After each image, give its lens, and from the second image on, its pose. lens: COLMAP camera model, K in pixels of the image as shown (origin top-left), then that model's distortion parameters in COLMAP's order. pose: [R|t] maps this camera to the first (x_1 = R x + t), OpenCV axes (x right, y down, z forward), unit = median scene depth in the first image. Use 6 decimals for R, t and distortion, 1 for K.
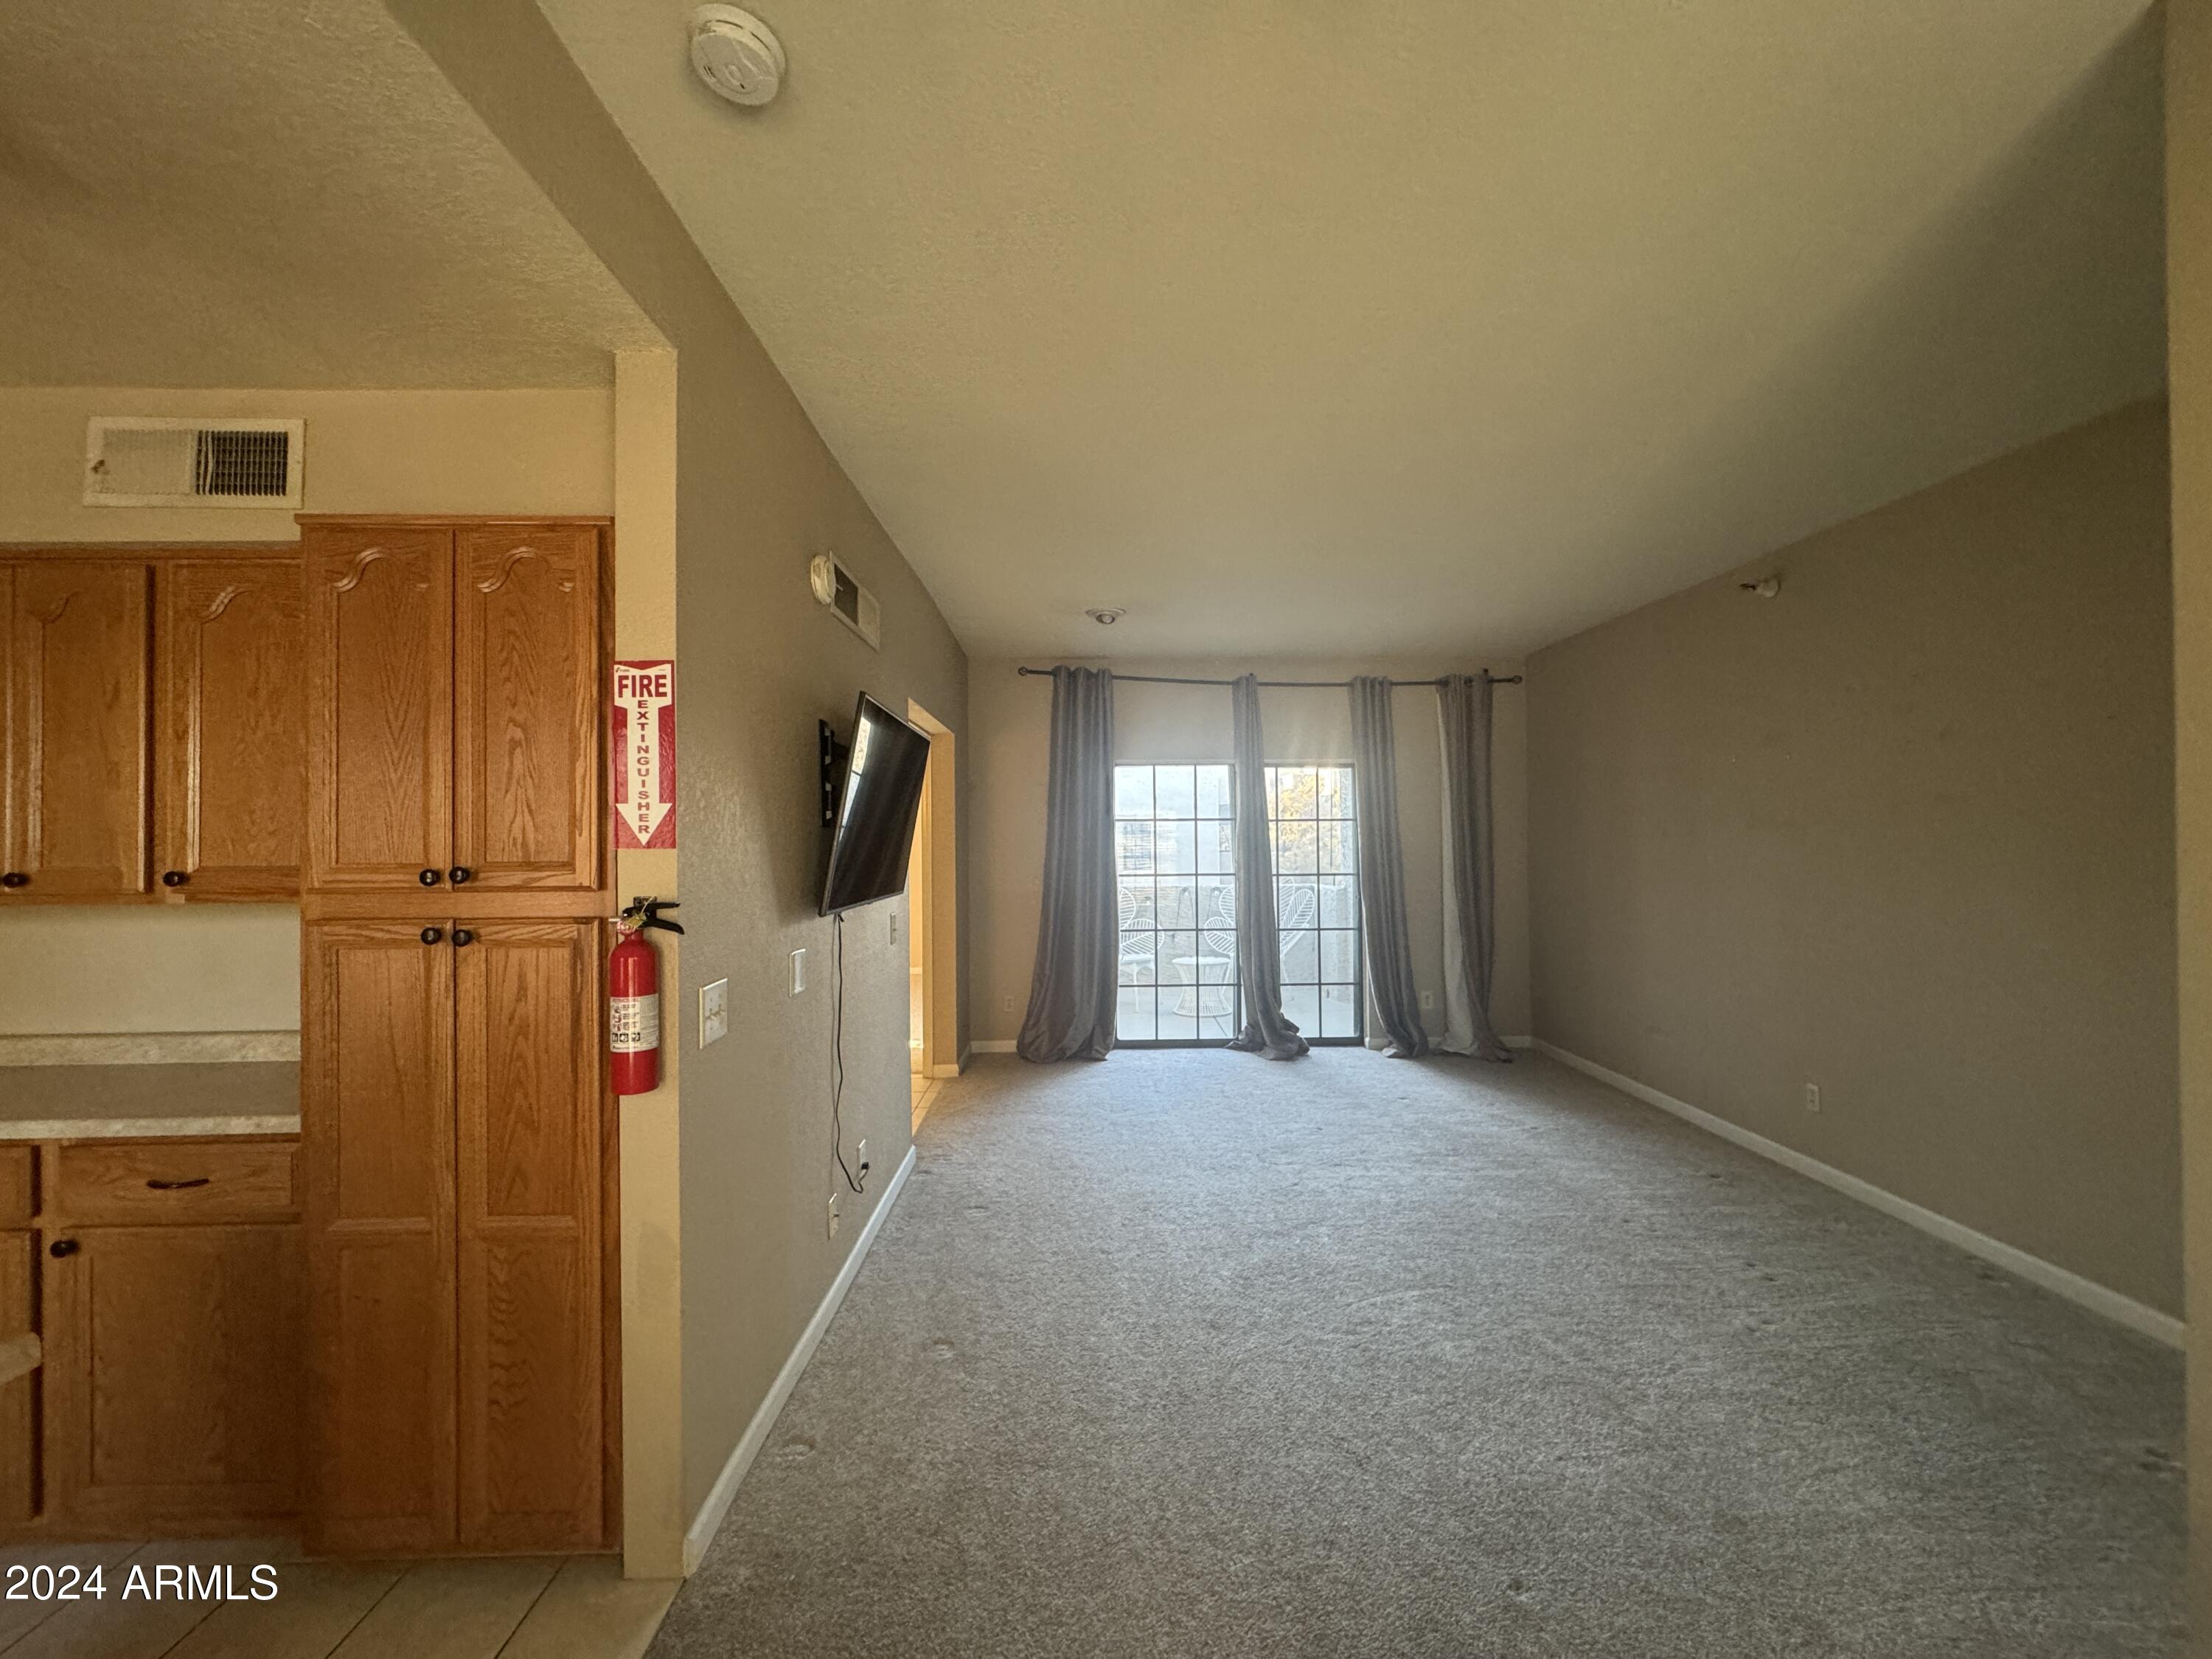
lens RADIAL K [[880.8, 0, 1112.1], [0, 880.8, 828.7], [0, 0, 1]] dist [-0.001378, 0.000234]
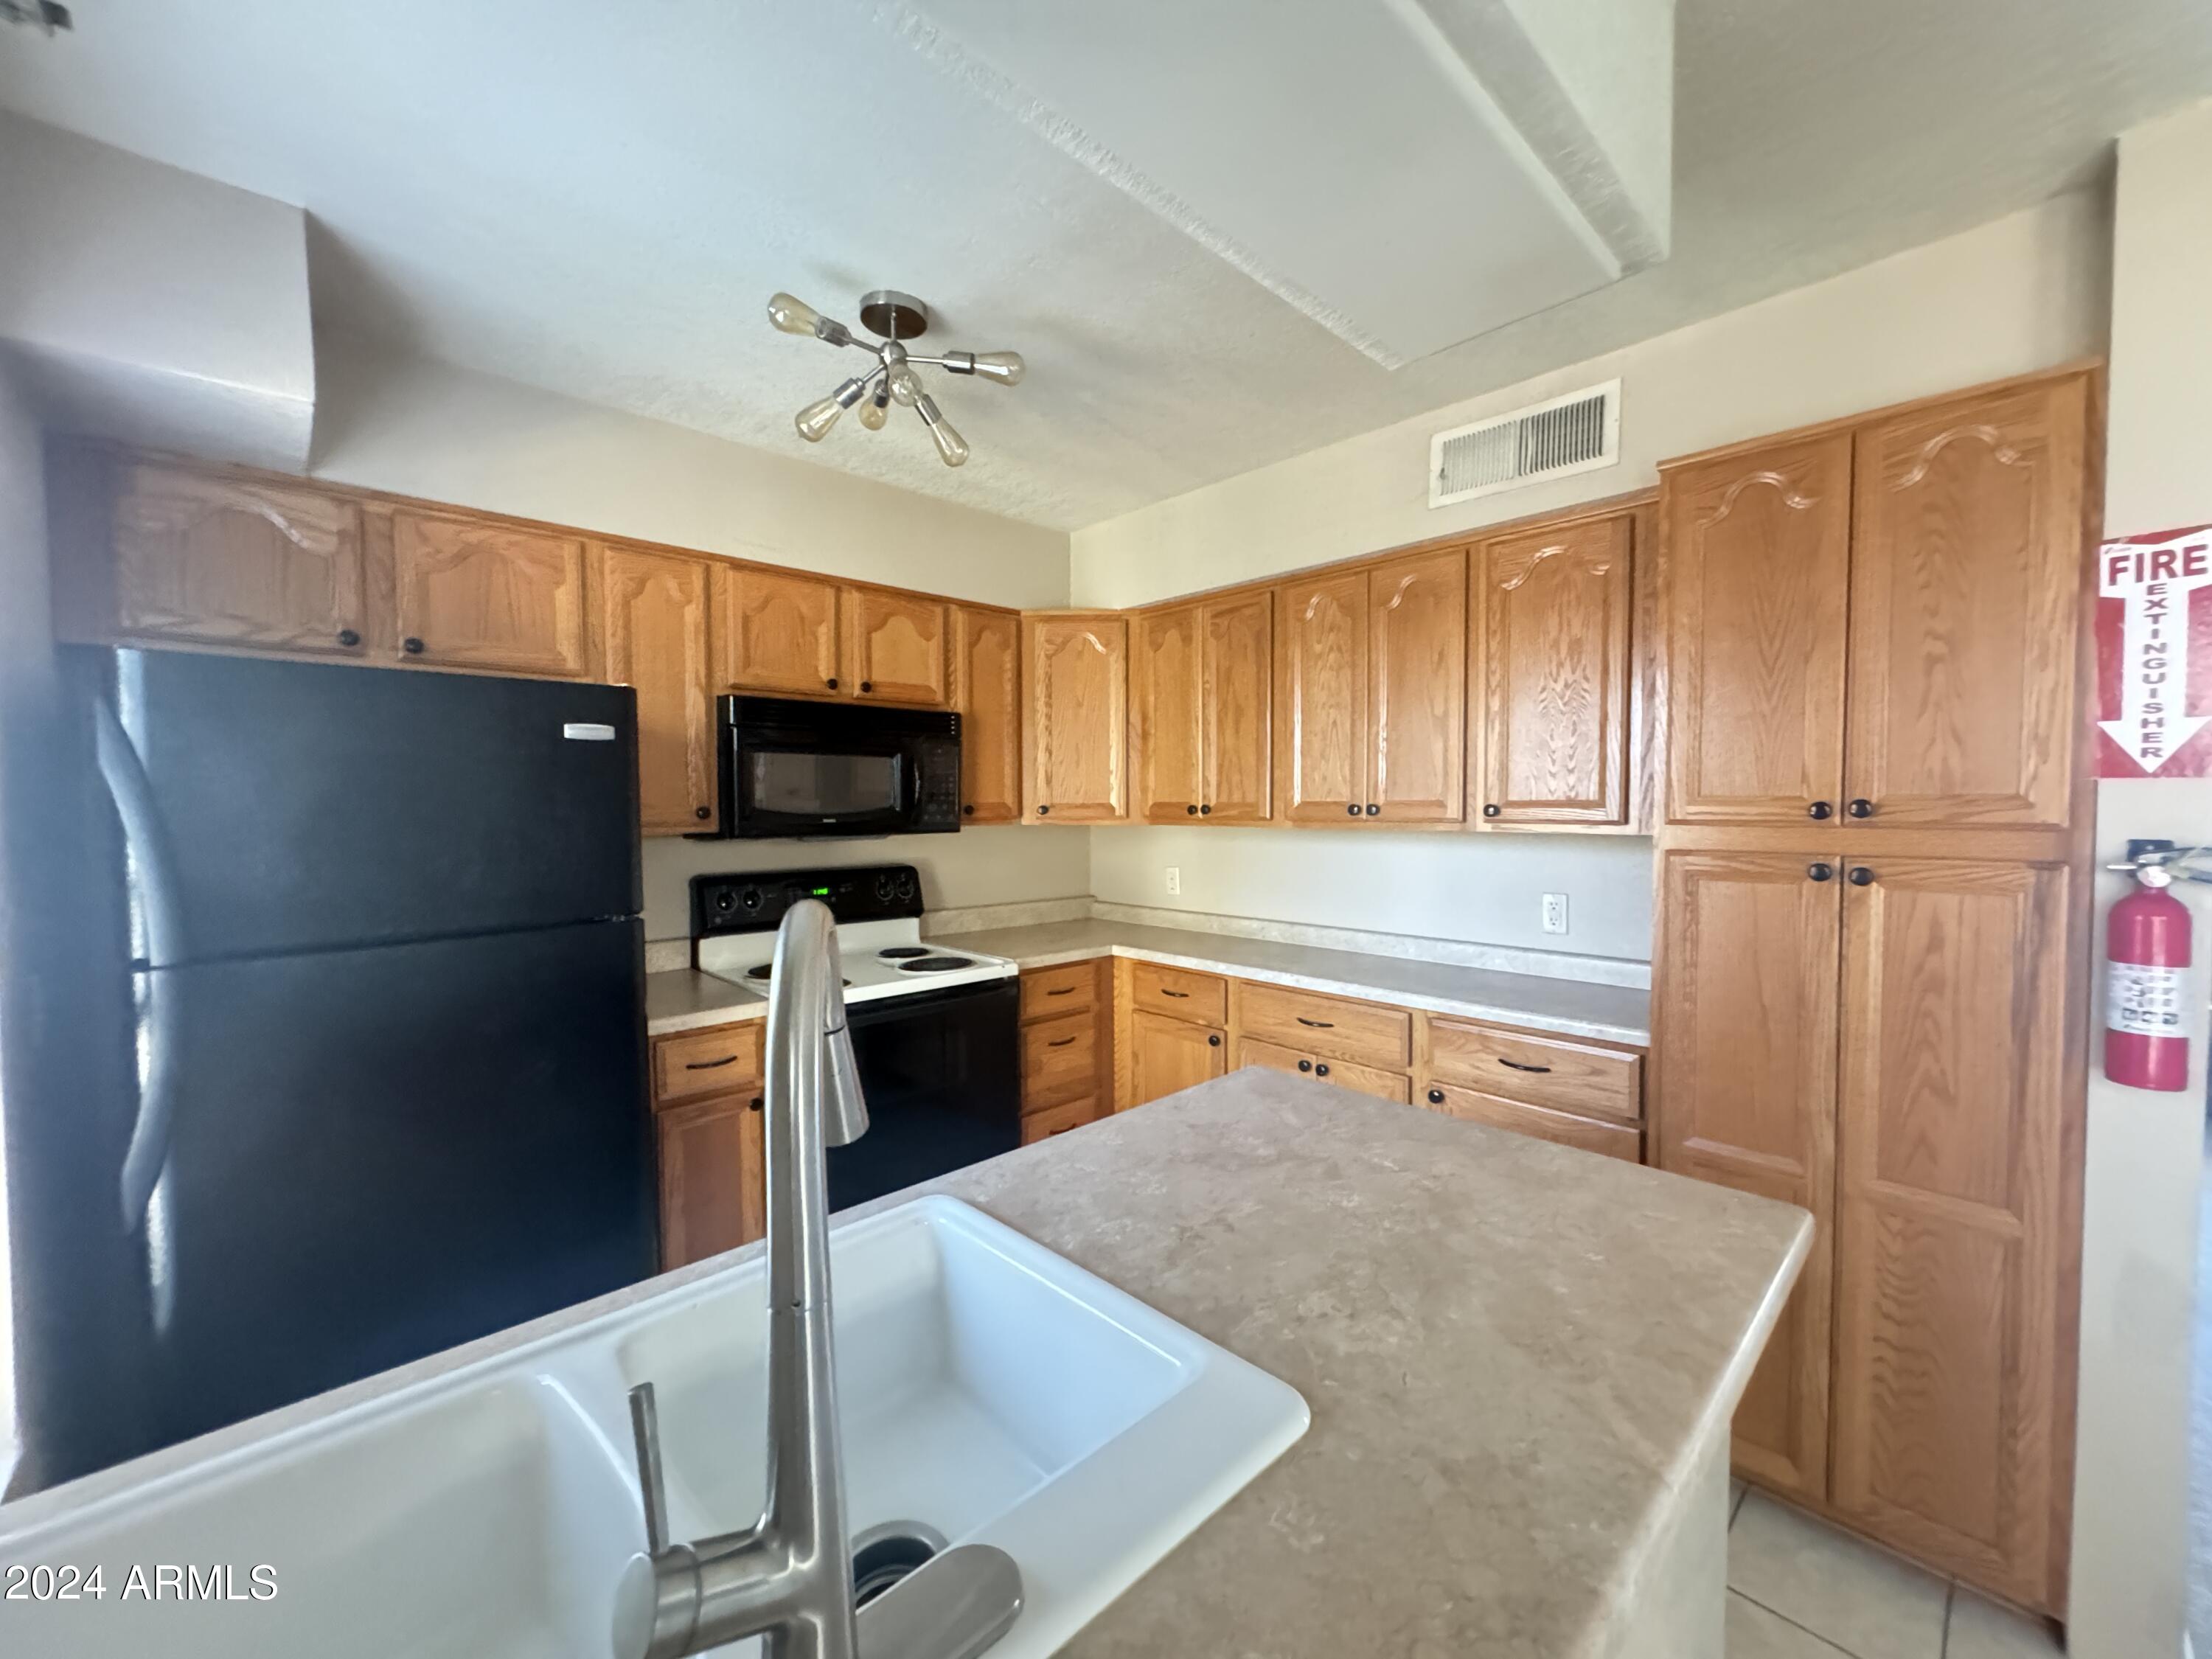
lens RADIAL K [[880.8, 0, 1111.1], [0, 880.8, 832.4], [0, 0, 1]] dist [-0.001378, 0.000234]
pose [[0.669722, 0.032944, -0.741881, -0.567516], [0.005088, 0.998789, 0.048944, 0.027705], [0.742595, -0.036553, 0.668743, -0.195104]]
